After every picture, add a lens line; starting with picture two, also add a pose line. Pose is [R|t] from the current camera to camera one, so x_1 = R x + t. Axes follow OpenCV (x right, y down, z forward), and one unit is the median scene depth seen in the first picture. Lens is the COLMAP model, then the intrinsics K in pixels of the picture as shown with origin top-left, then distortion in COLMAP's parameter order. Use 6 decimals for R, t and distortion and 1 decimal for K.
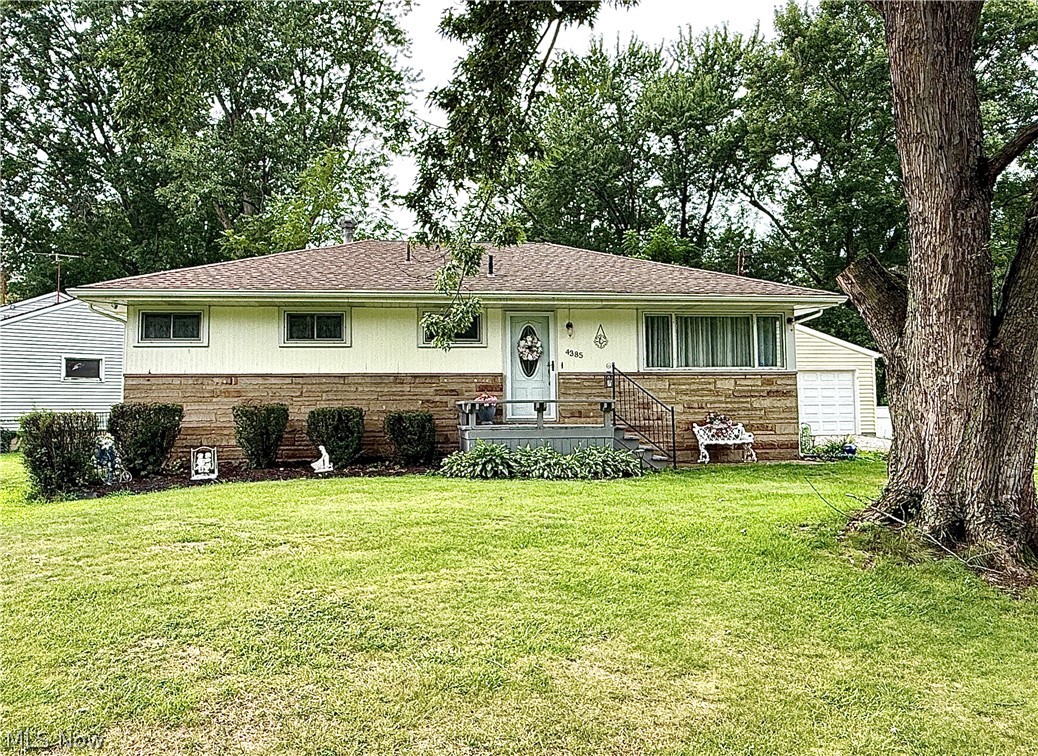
lens RADIAL K [[753.7, 0, 518.8], [0, 753.7, 371.1], [0, 0, 1]] dist [-0.007501, 0.000319]
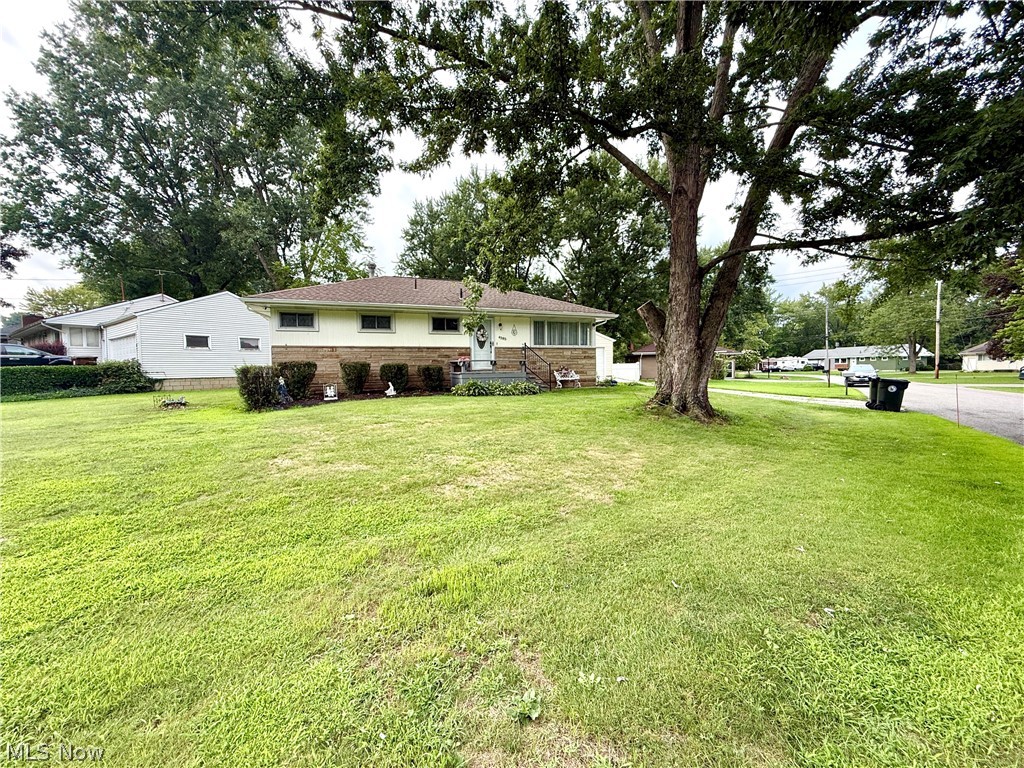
lens RADIAL K [[409.7, 0, 511.1], [0, 409.7, 393.4], [0, 0, 1]] dist [-0.004377, -0.000183]
pose [[0.962654, -0.020469, 0.269960, -0.224186], [-0.010537, 0.993550, 0.112908, 0.000975], [-0.270530, -0.111536, 0.956229, -0.130081]]
